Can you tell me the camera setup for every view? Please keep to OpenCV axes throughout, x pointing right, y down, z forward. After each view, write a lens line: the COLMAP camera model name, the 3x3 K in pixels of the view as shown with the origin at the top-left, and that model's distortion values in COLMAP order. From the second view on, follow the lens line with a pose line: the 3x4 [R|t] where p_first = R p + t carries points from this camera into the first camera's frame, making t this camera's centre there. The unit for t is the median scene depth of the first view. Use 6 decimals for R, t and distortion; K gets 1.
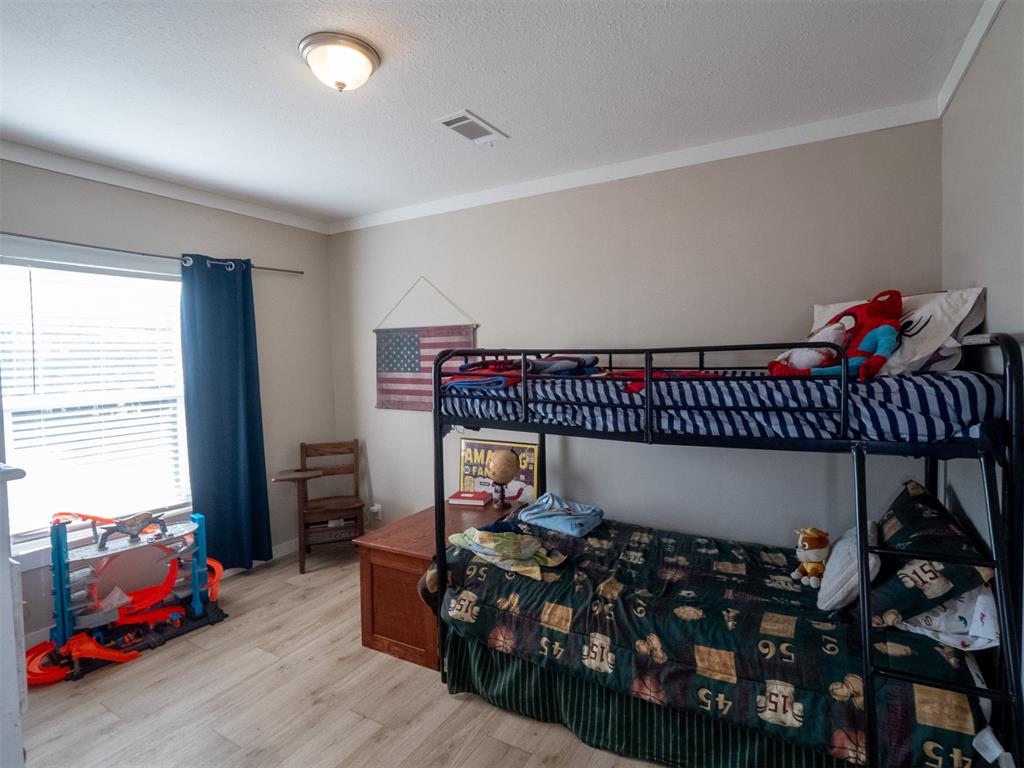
lens RADIAL K [[507.5, 0, 511.9], [0, 507.5, 382.3], [0, 0, 1]] dist [-0.005575, -0.005655]
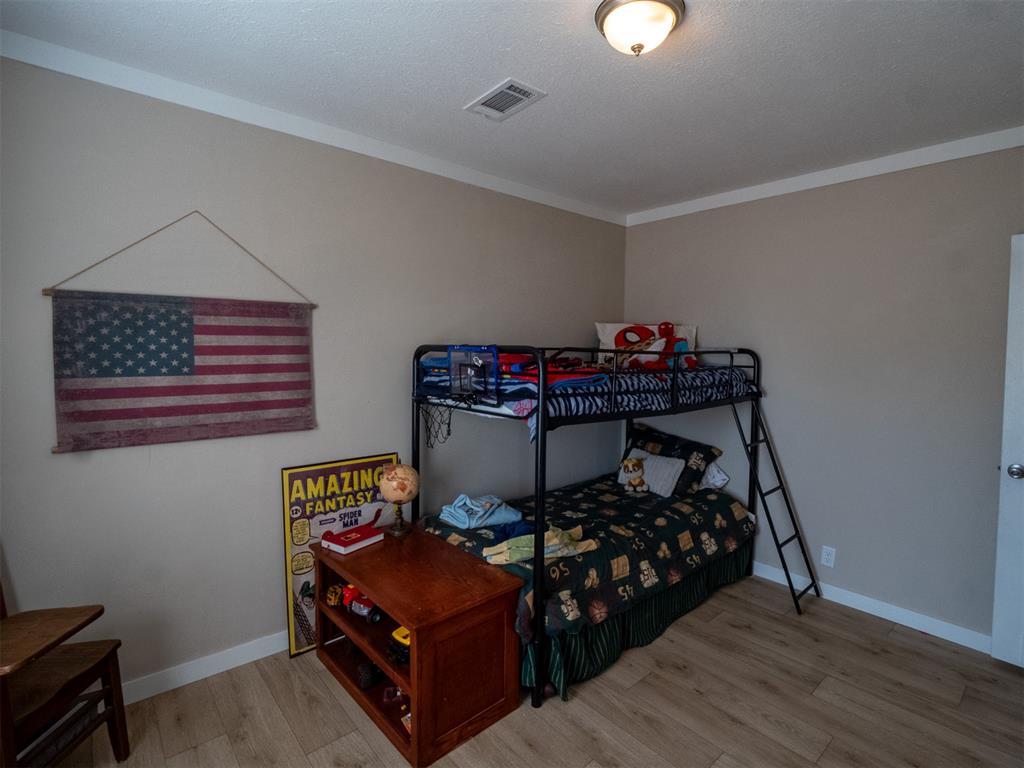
lens RADIAL K [[540.1, 0, 511.8], [0, 540.1, 381.2], [0, 0, 1]] dist [-0.006756, -0.001402]
pose [[0.295093, -0.047562, 0.954284, -0.746480], [0.029547, 0.998737, 0.040641, -0.029973], [-0.955012, 0.016203, 0.296125, 0.525177]]
